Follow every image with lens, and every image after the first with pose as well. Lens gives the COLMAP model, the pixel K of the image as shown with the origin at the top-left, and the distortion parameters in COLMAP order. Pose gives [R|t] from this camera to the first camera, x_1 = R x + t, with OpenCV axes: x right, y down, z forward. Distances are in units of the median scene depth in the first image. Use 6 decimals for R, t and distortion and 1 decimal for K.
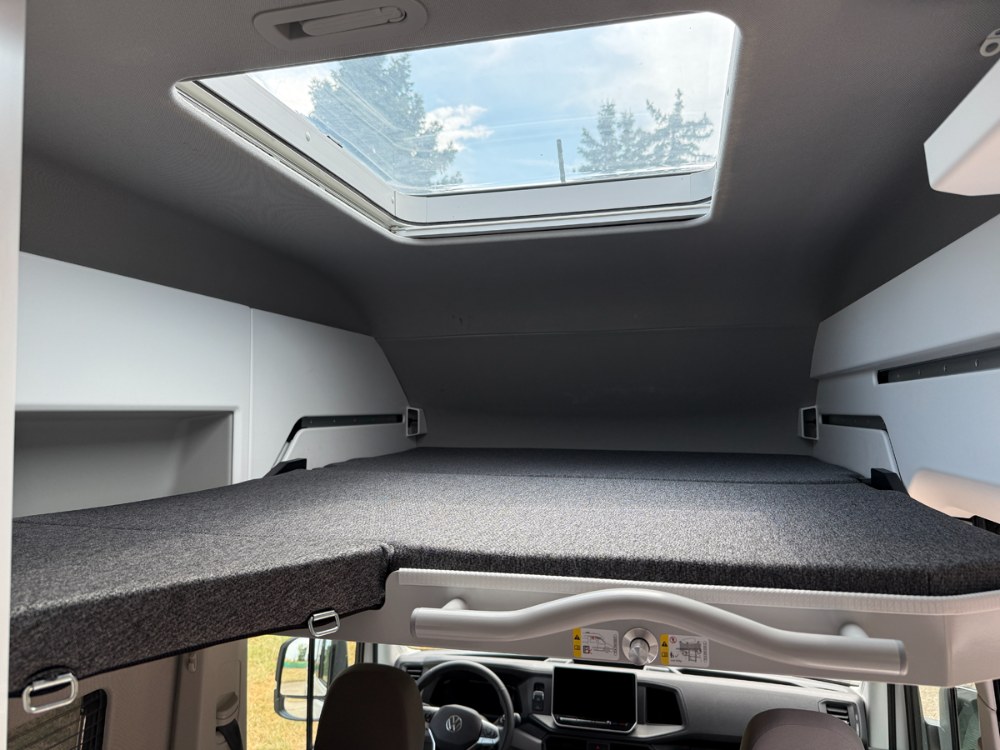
lens RADIAL K [[710.5, 0, 506.5], [0, 710.5, 379.7], [0, 0, 1]] dist [0.037103, -0.026999]
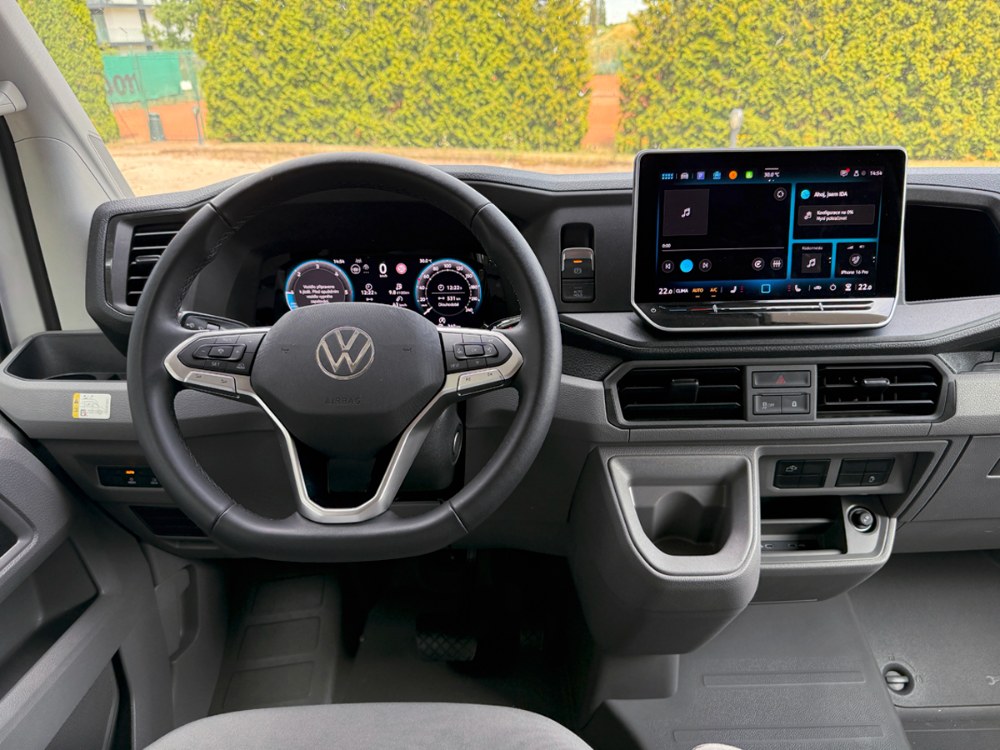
lens RADIAL K [[710.5, 0, 492.2], [0, 710.5, 384.2], [0, 0, 1]] dist [0.037103, -0.026999]
pose [[0.961029, -0.100585, 0.257498, -0.092866], [-0.012158, 0.915177, 0.402869, 0.425751], [-0.276179, -0.390299, 0.878289, 0.828498]]
